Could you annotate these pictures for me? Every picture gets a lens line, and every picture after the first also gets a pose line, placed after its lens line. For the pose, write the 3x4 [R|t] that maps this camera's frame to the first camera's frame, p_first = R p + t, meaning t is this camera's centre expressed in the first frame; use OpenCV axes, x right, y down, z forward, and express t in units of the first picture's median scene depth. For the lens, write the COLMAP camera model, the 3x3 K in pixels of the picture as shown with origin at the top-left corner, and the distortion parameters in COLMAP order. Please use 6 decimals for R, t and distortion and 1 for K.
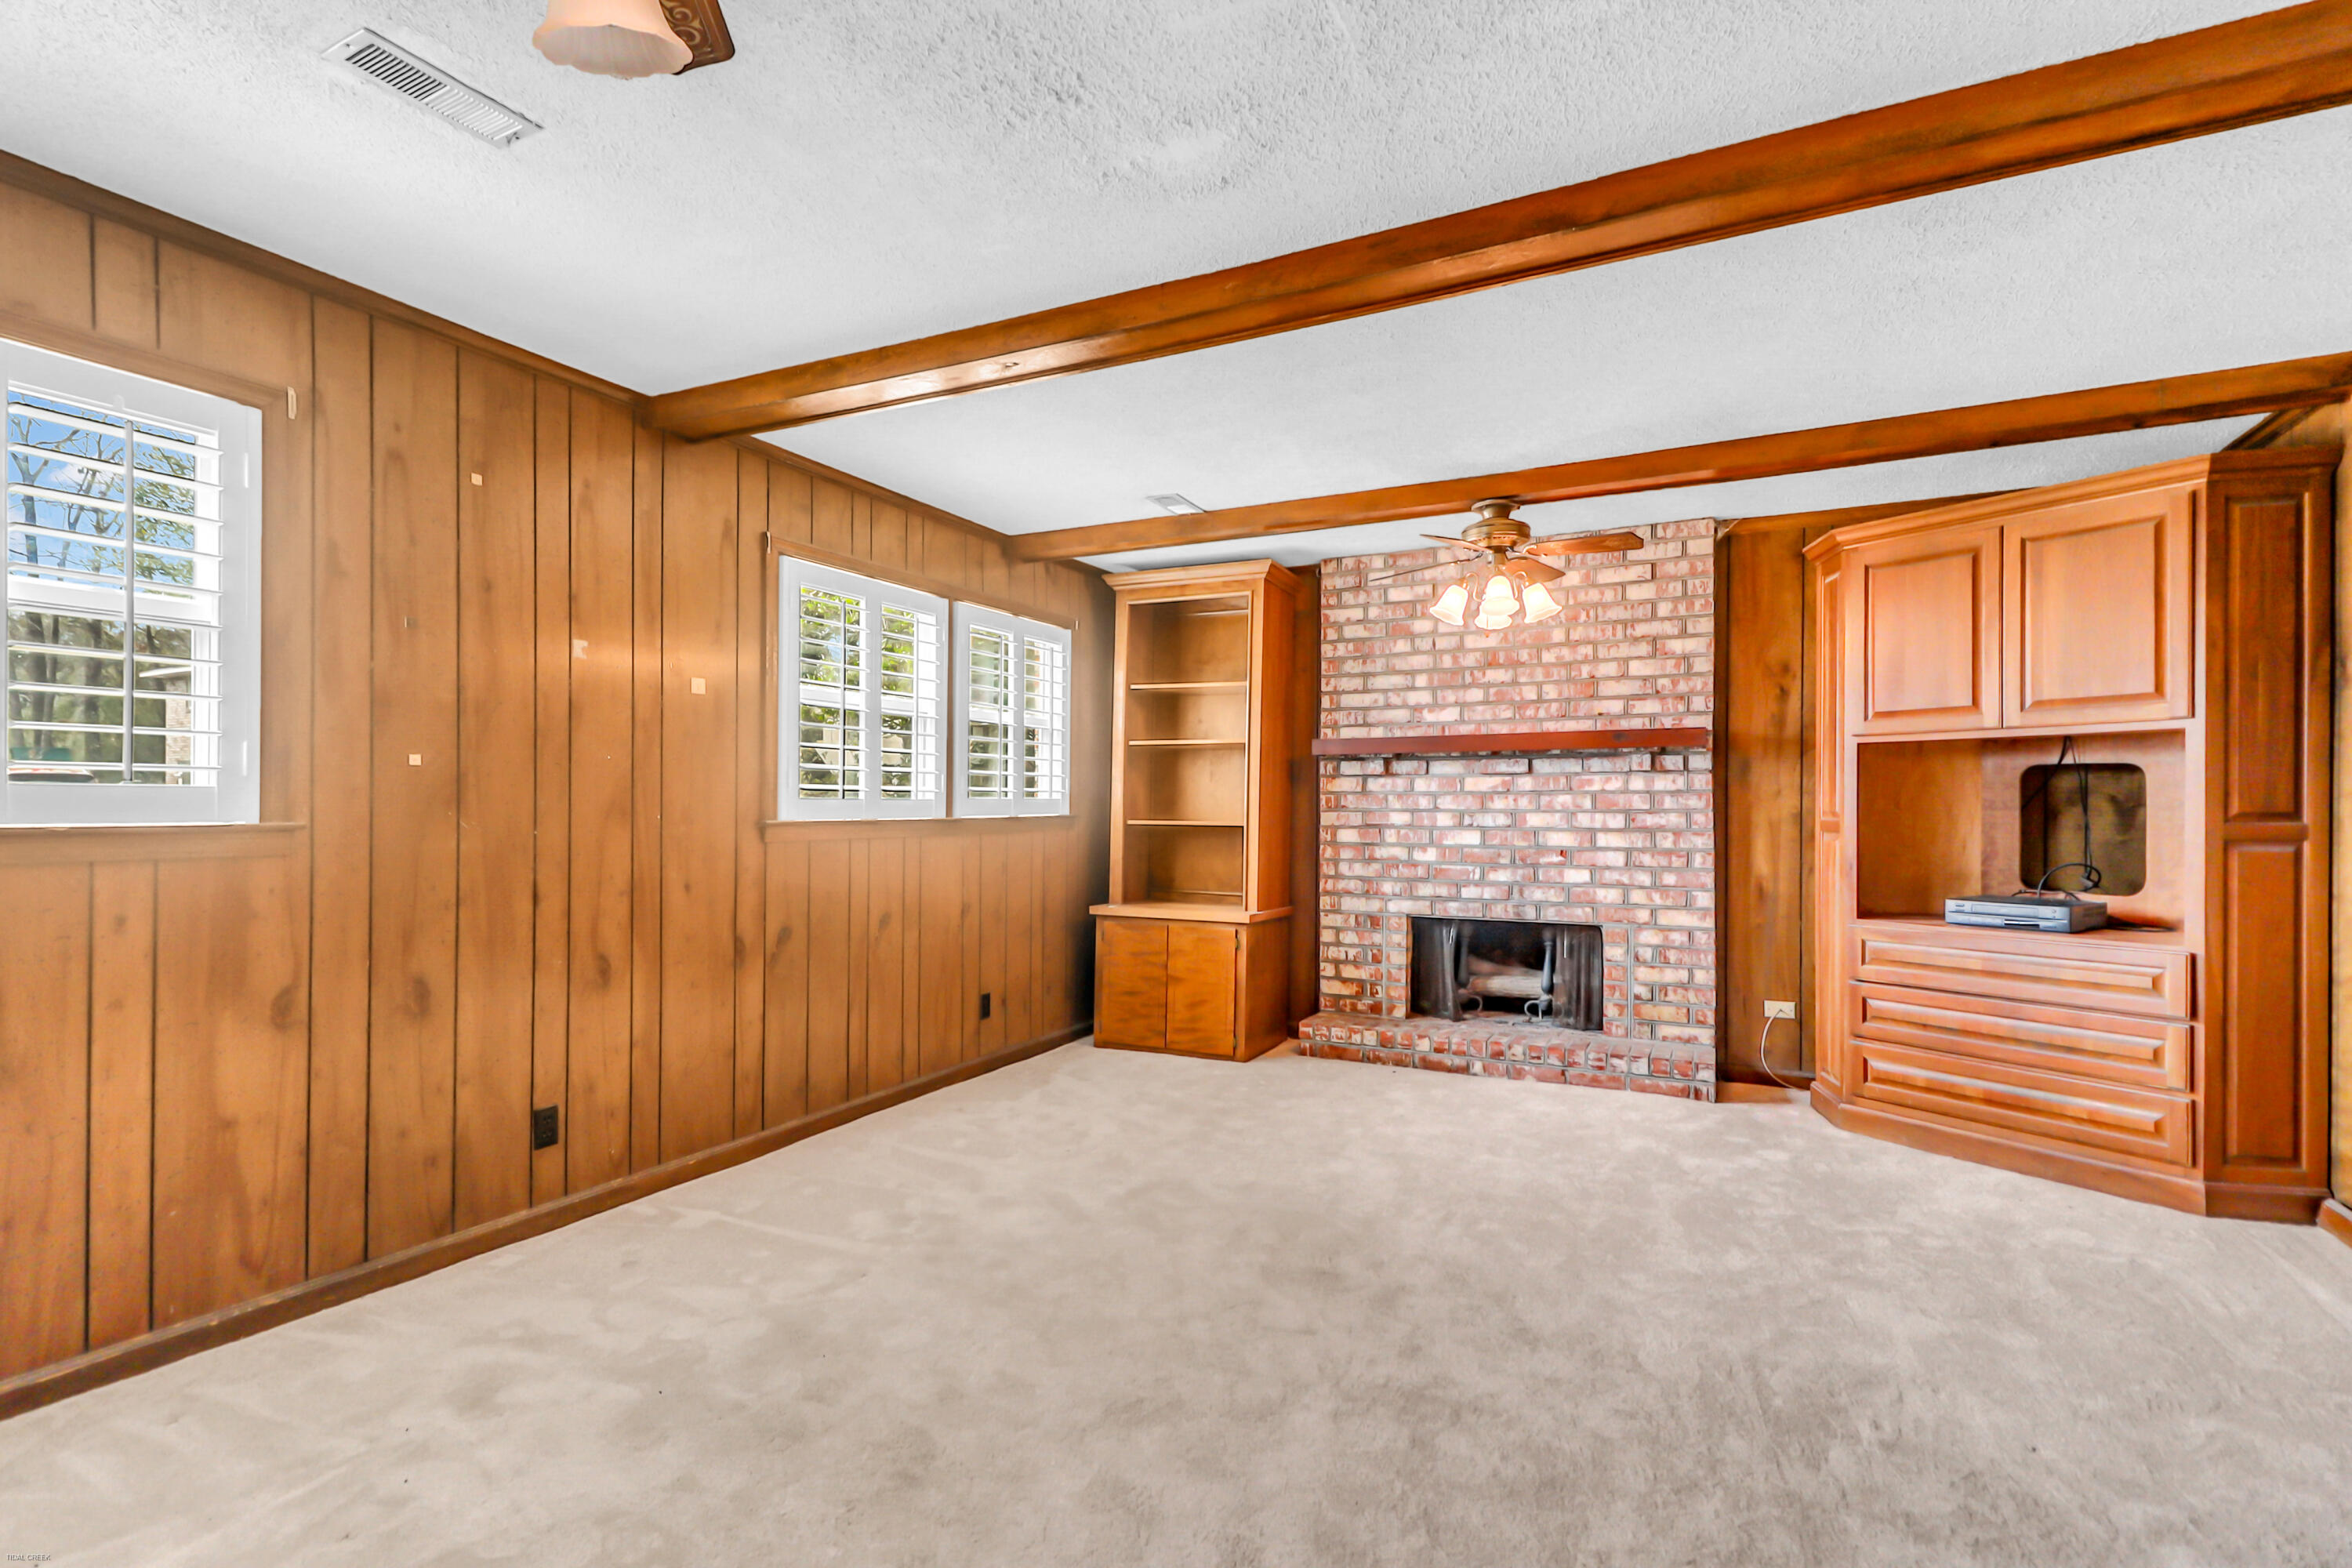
lens RADIAL K [[1081.9, 0, 1176.0], [0, 1081.9, 784.0], [0, 0, 1]] dist [0.023284, -0.009281]
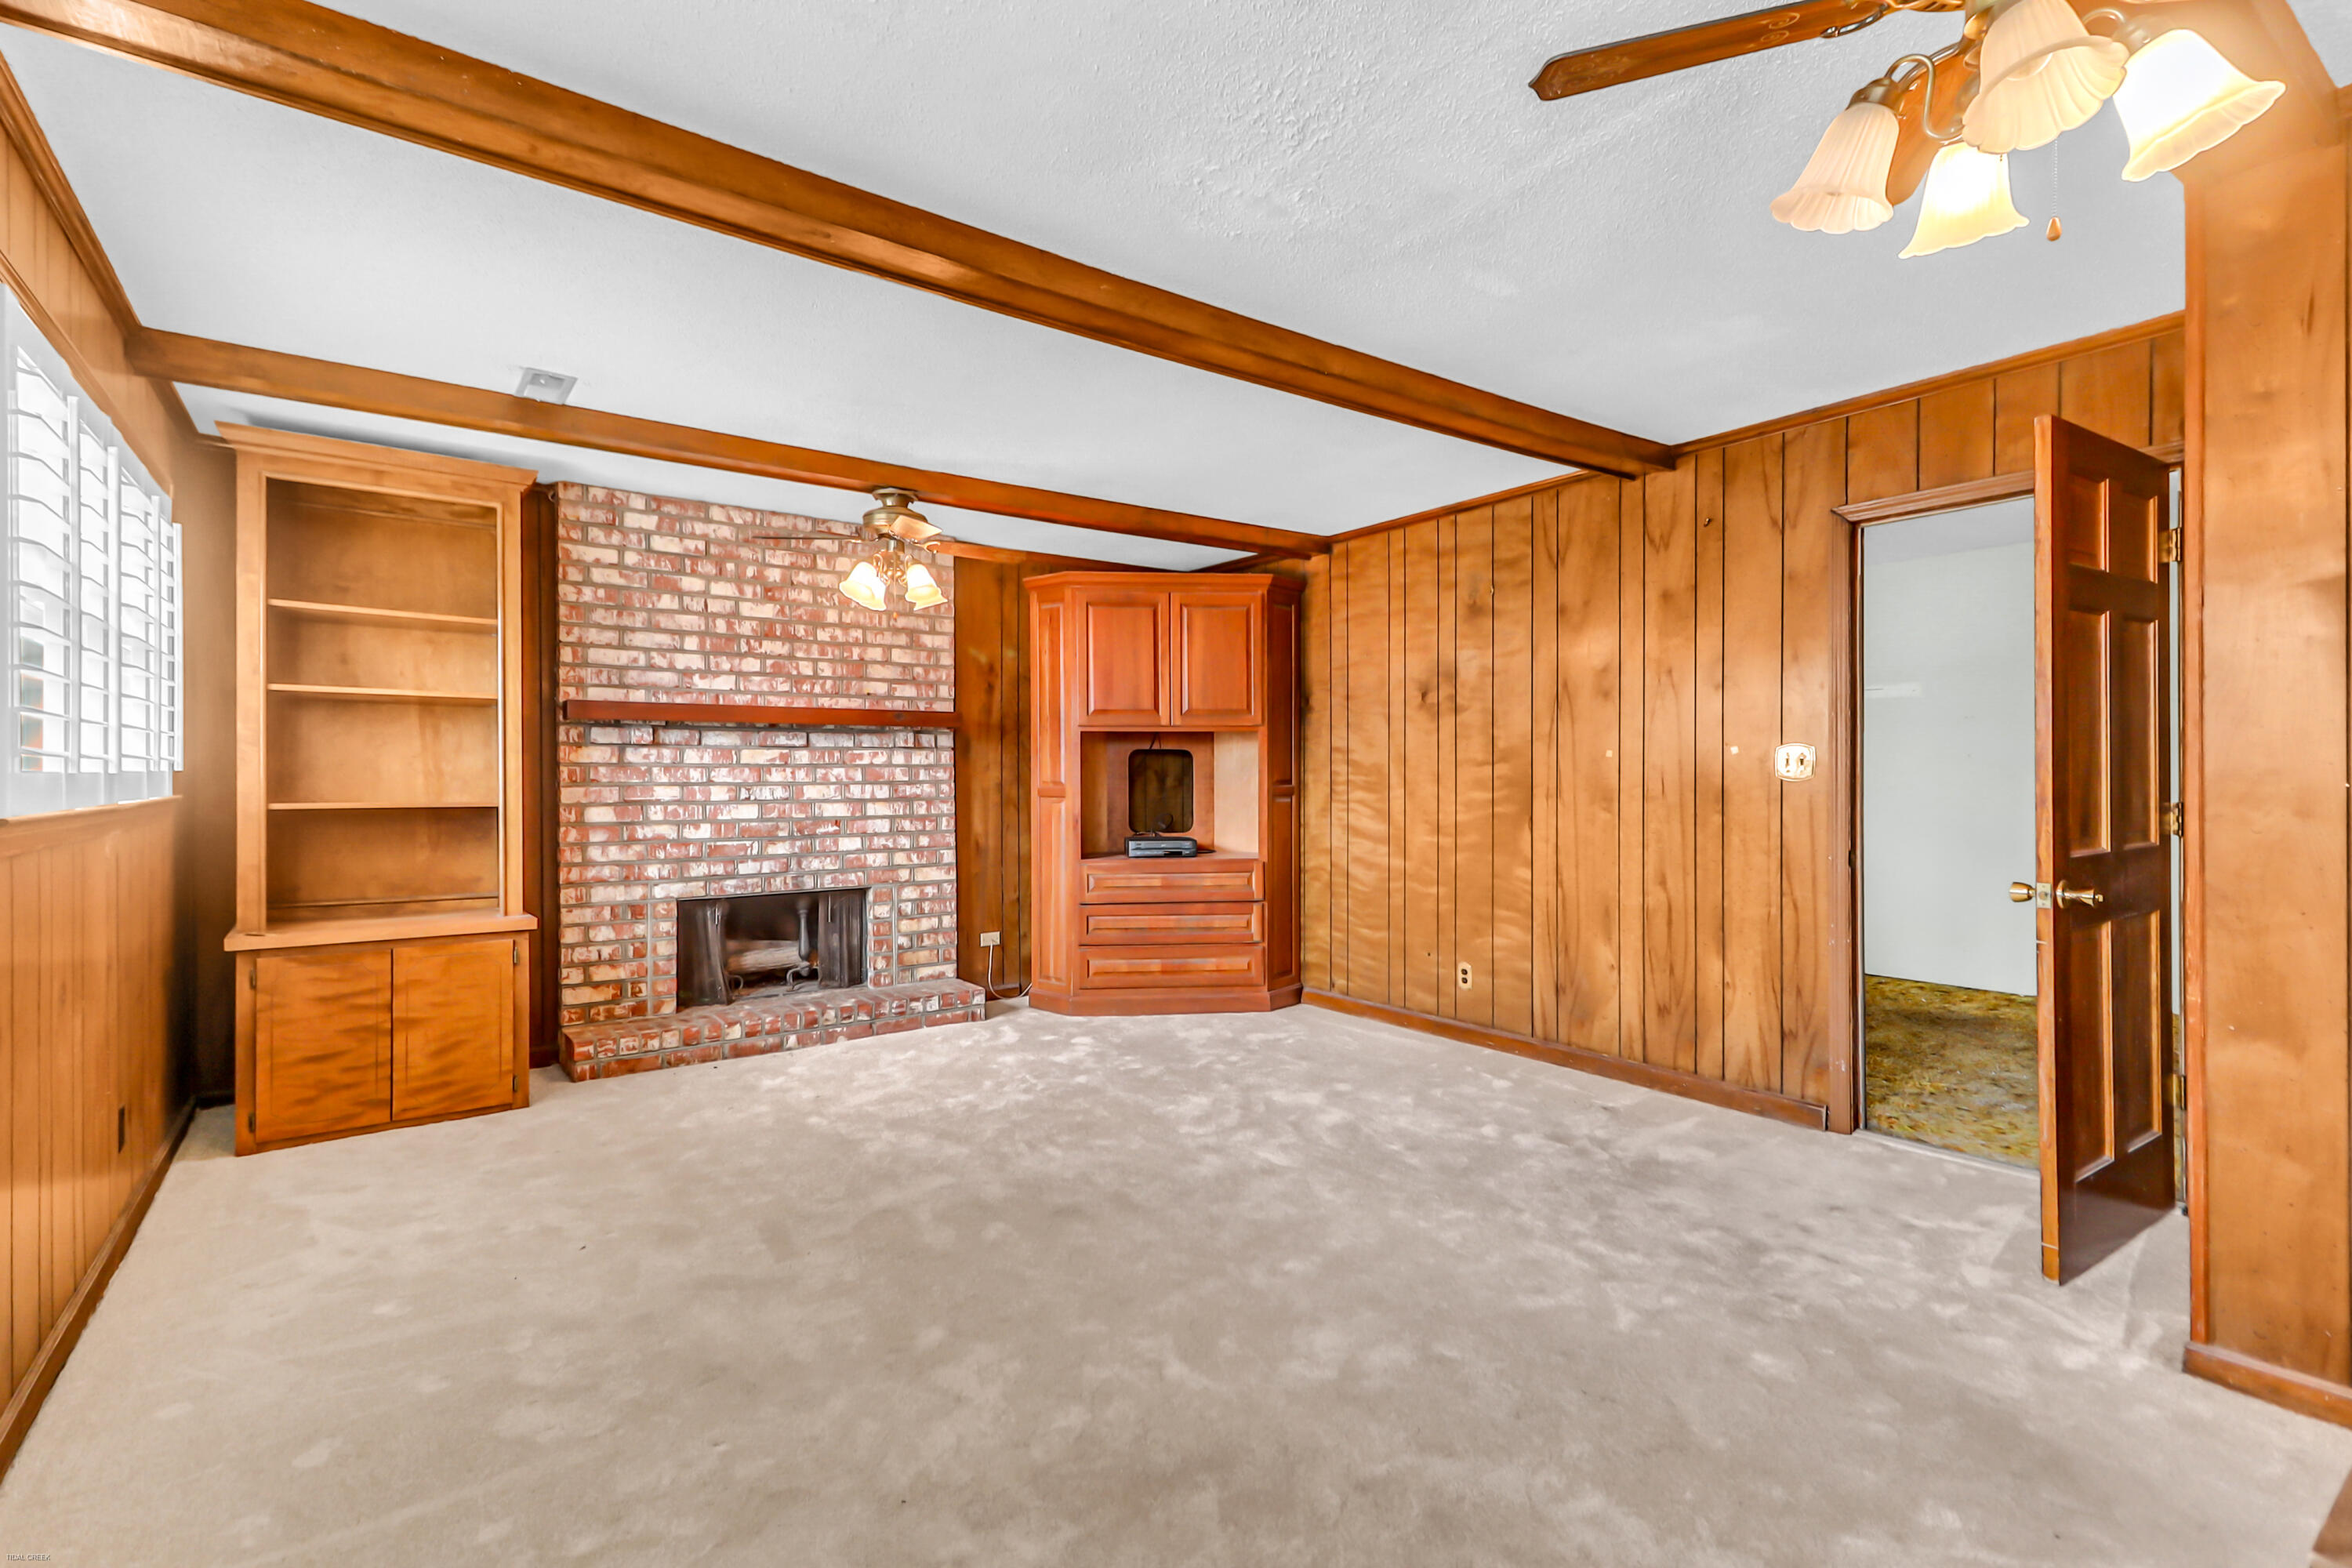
lens RADIAL K [[1080.2, 0, 1167.1], [0, 1080.2, 764.4], [0, 0, 1]] dist [0.025869, -0.000373]
pose [[0.463122, 0.006127, 0.886274, -0.420668], [-0.014925, 0.999888, 0.000886, 0.000788], [-0.886169, -0.013638, 0.463161, 0.221699]]
